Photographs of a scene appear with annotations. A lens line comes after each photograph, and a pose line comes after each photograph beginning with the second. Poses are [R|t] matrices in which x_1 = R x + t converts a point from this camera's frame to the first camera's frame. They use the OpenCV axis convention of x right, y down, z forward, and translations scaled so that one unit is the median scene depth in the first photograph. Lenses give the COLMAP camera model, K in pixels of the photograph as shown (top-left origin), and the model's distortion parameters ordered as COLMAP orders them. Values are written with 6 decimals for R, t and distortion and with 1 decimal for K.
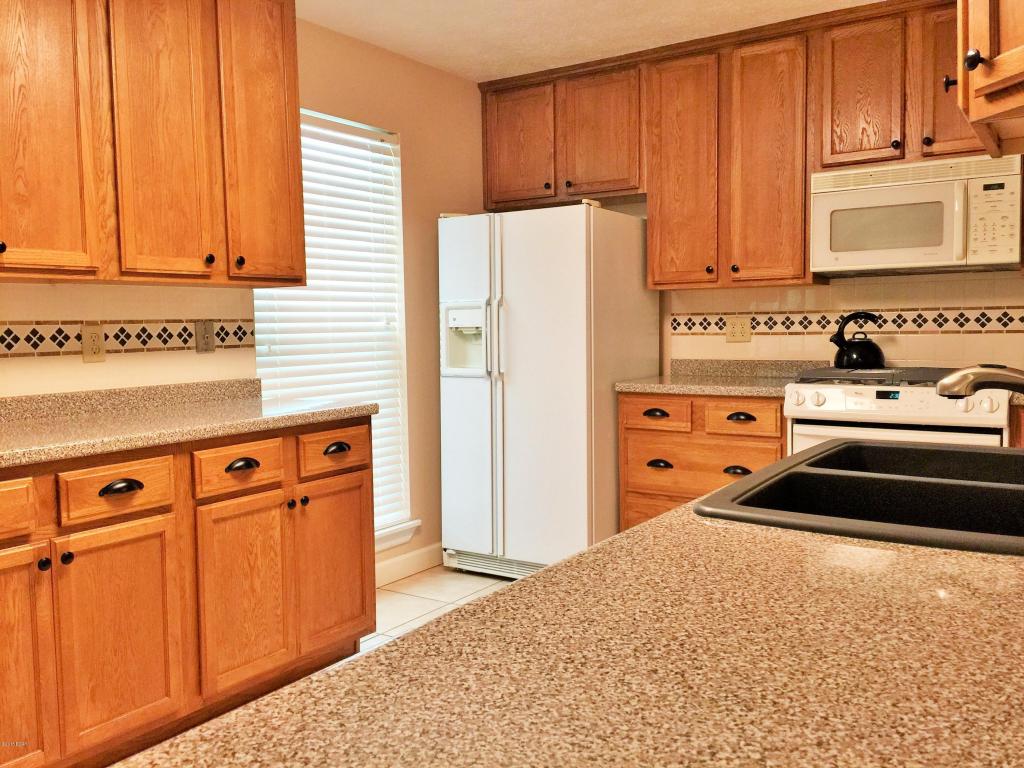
lens RADIAL K [[883.8, 0, 518.9], [0, 883.8, 375.0], [0, 0, 1]] dist [0.079696, -0.116746]
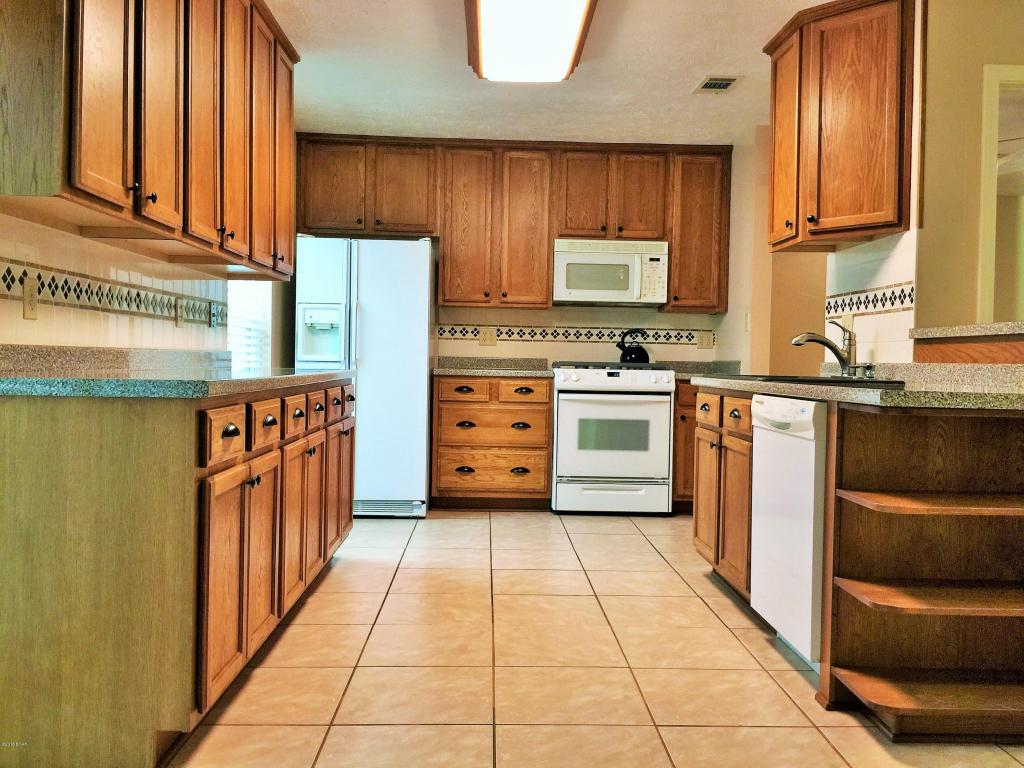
lens RADIAL K [[883.8, 0, 516.5], [0, 883.8, 383.2], [0, 0, 1]] dist [0.079696, -0.116746]
pose [[0.807057, 0.017491, 0.590214, -0.637622], [0.002039, 0.999473, -0.032407, 0.081046], [-0.590470, 0.027358, 0.806596, -0.224205]]
